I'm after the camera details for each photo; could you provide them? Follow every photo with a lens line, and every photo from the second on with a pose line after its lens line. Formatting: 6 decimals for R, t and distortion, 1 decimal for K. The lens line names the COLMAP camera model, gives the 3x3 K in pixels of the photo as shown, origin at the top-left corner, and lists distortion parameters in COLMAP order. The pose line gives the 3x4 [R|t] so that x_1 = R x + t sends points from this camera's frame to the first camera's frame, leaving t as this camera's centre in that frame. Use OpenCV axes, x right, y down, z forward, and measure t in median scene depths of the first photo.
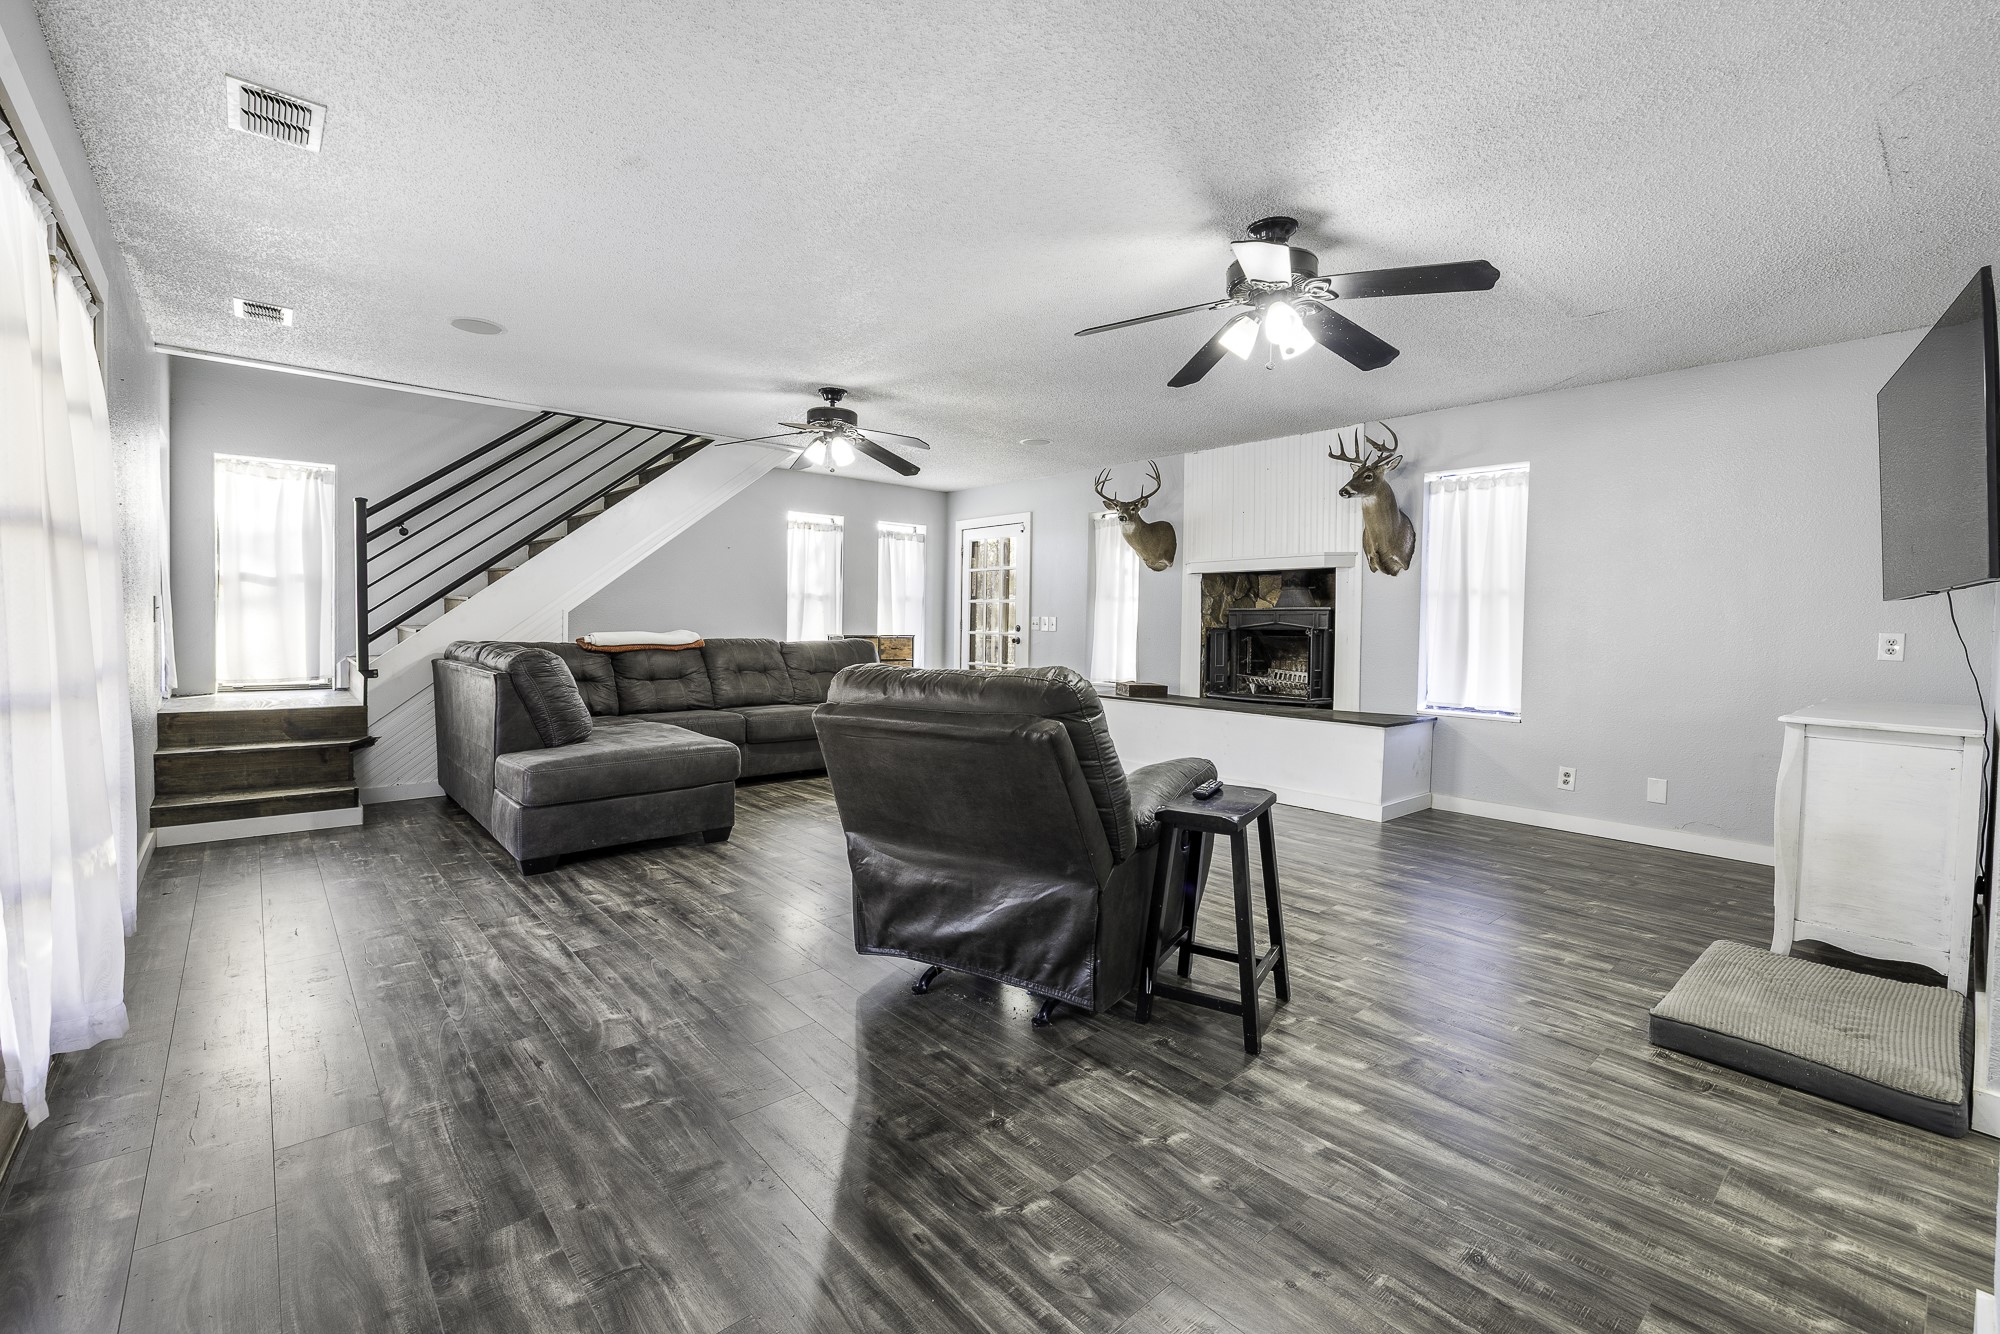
lens RADIAL K [[854.3, 0, 1000.0], [0, 854.3, 667.0], [0, 0, 1]] dist [-0.000678, 0.000014]
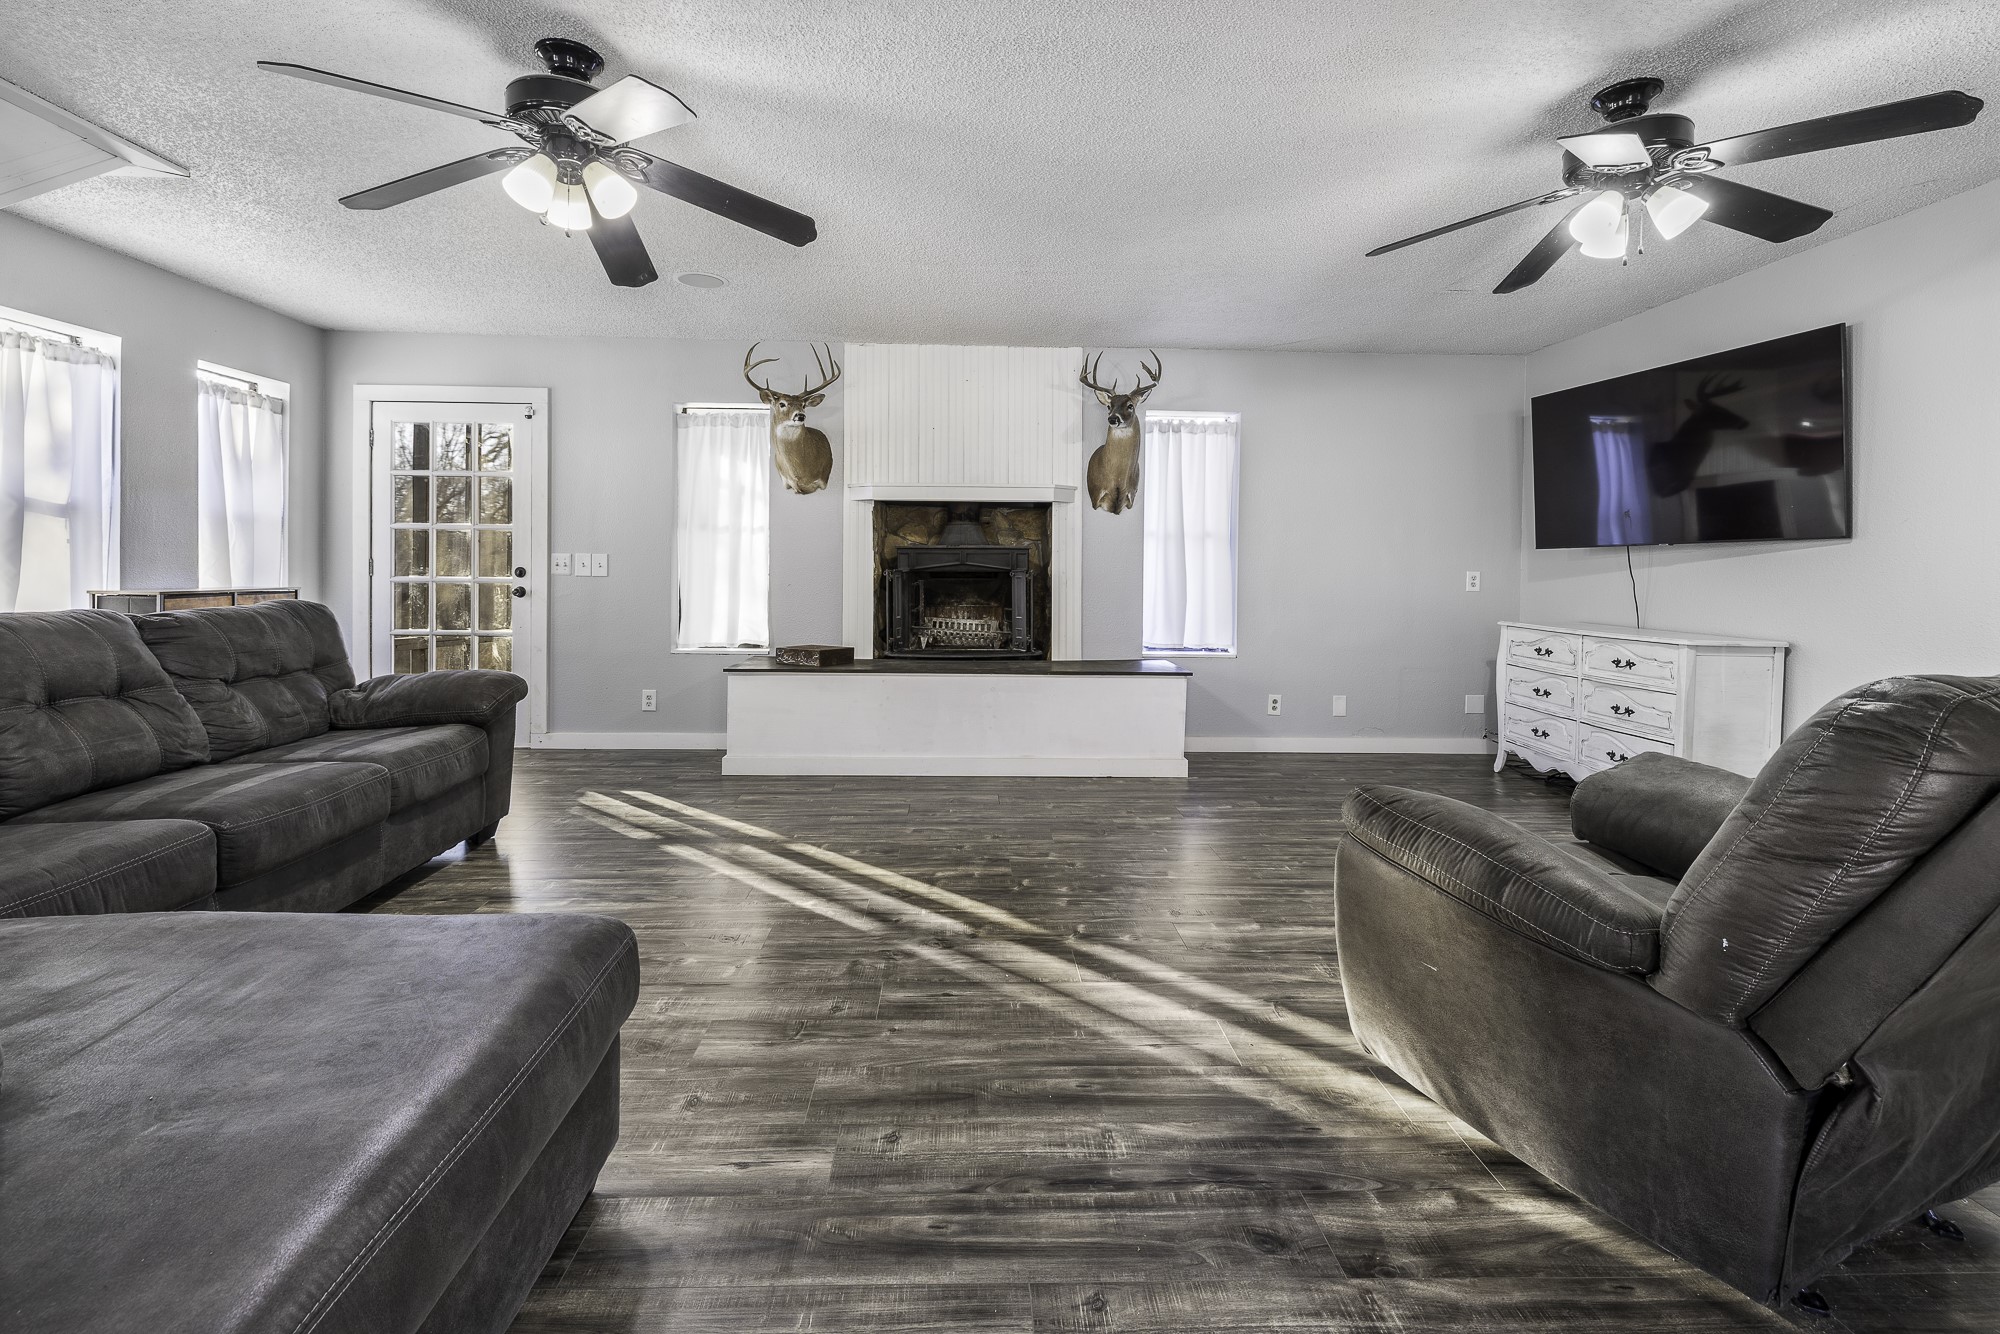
lens RADIAL K [[889.8, 0, 993.4], [0, 889.8, 570.8], [0, 0, 1]] dist [0.000416, 0.000141]
pose [[0.619826, -0.012876, 0.784633, -0.337284], [0.038963, 0.999137, -0.014383, -0.029185], [-0.783771, 0.039486, 0.619793, 0.413654]]
